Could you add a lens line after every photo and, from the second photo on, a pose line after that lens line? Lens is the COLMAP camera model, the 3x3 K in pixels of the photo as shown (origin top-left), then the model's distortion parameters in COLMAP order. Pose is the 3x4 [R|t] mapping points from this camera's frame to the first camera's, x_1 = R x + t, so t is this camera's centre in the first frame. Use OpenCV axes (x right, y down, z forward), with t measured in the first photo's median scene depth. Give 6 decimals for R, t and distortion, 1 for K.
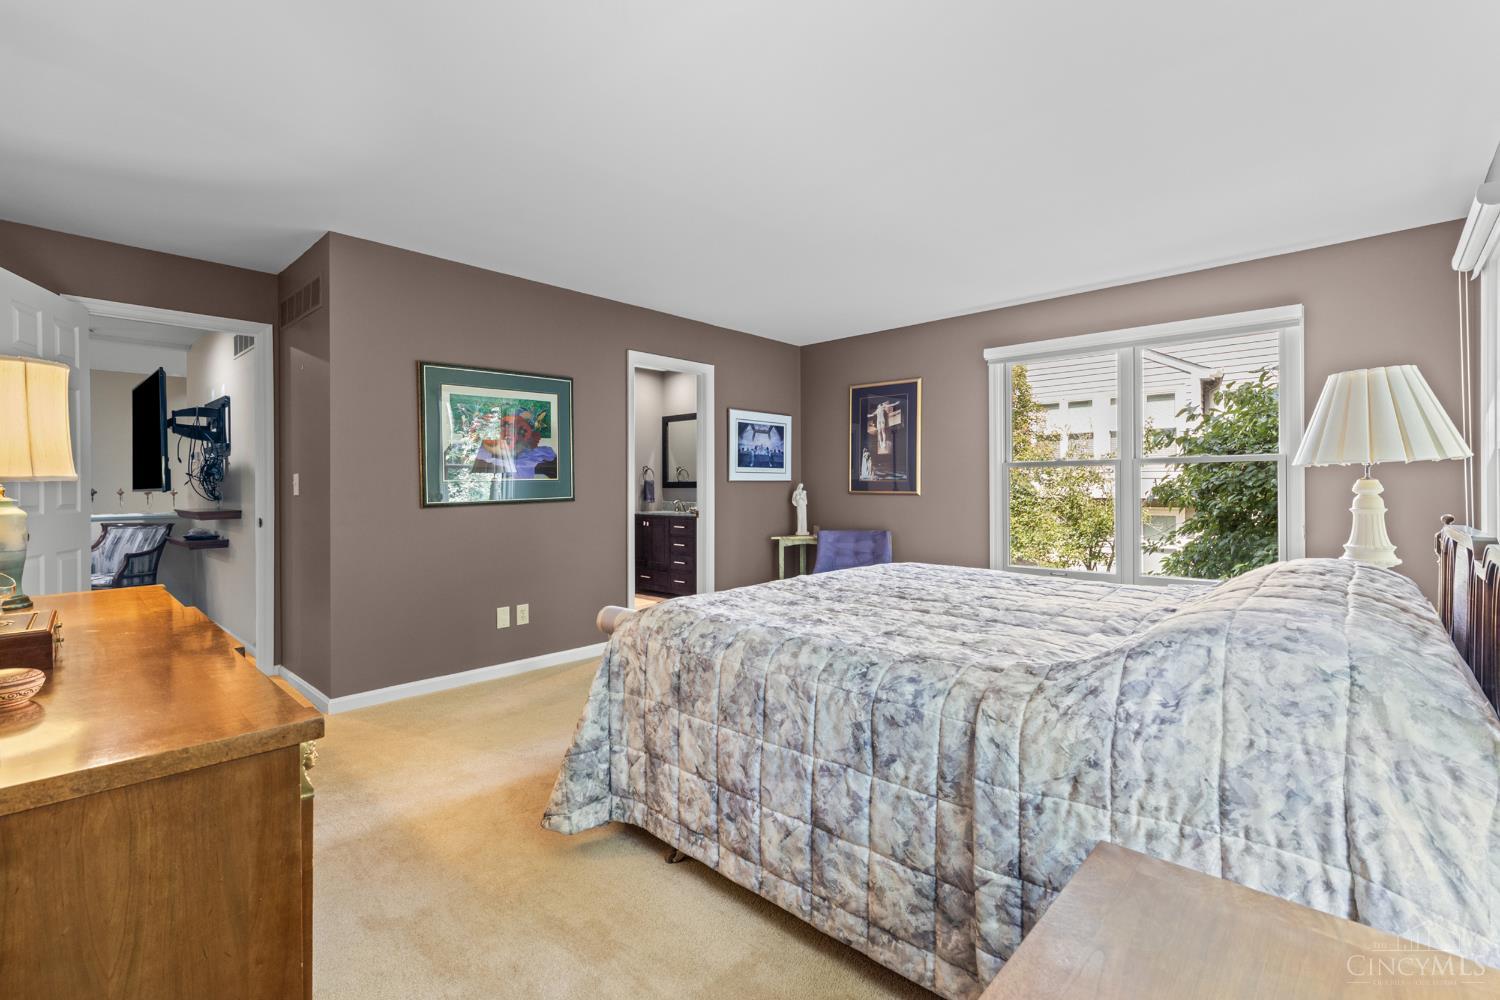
lens RADIAL K [[676.7, 0, 742.9], [0, 676.7, 492.1], [0, 0, 1]] dist [0.003102, 0.000390]
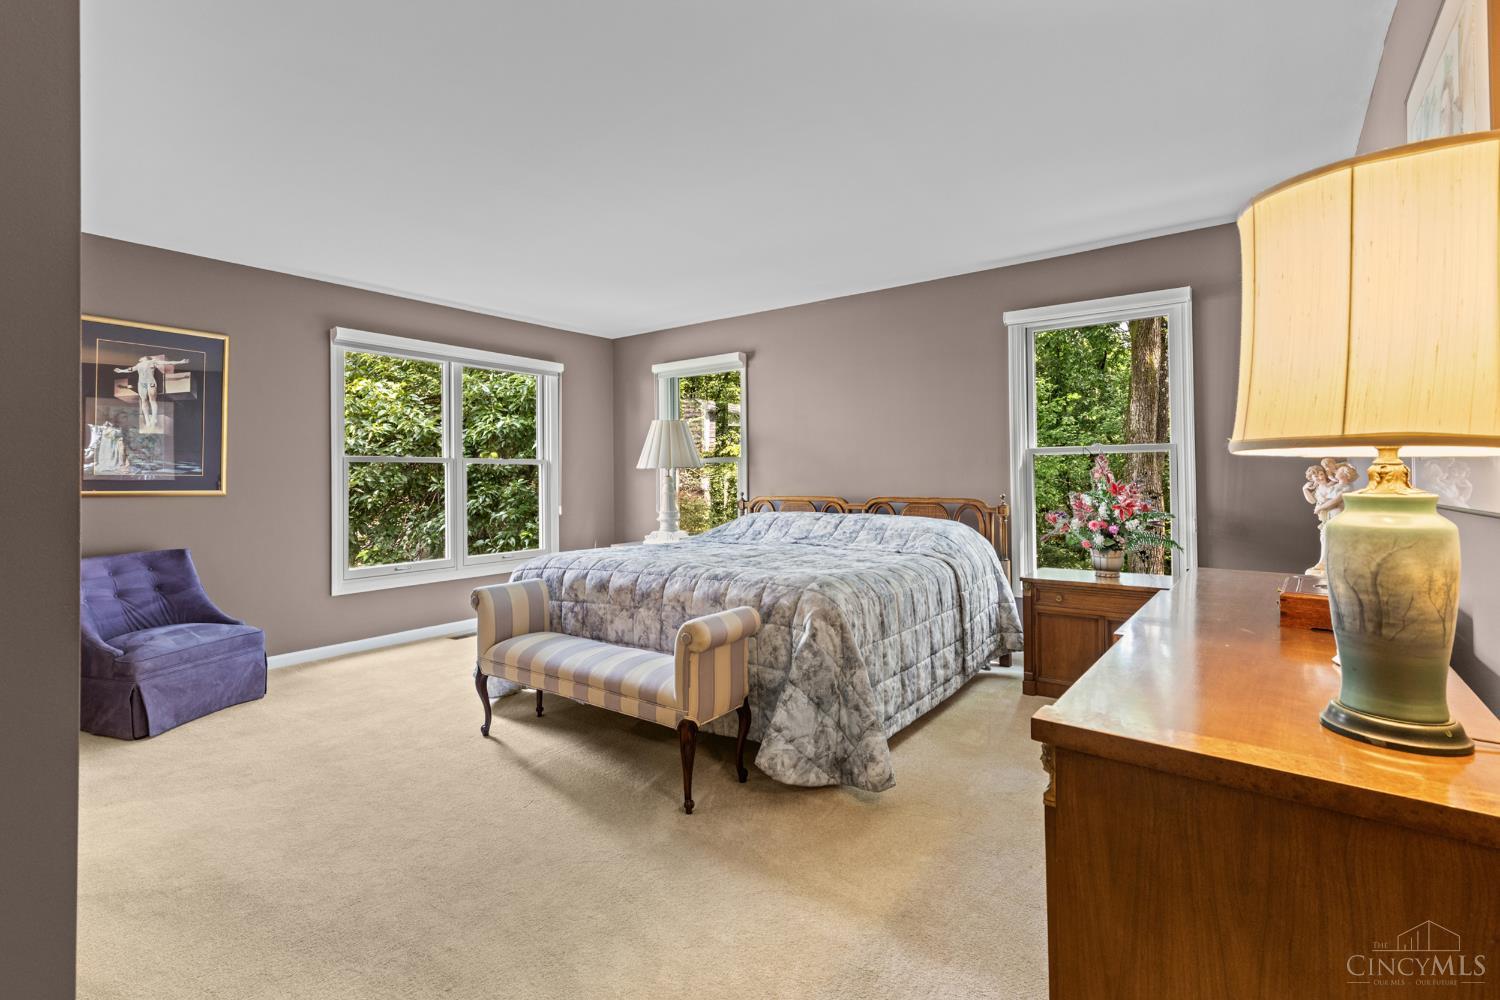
lens RADIAL K [[676.7, 0, 748.2], [0, 676.7, 488.5], [0, 0, 1]] dist [0.003102, 0.000390]
pose [[-0.101121, -0.000356, 0.994874, -1.340196], [0.013640, 0.999905, 0.001744, 0.008572], [-0.994781, 0.013747, -0.101106, 1.314978]]
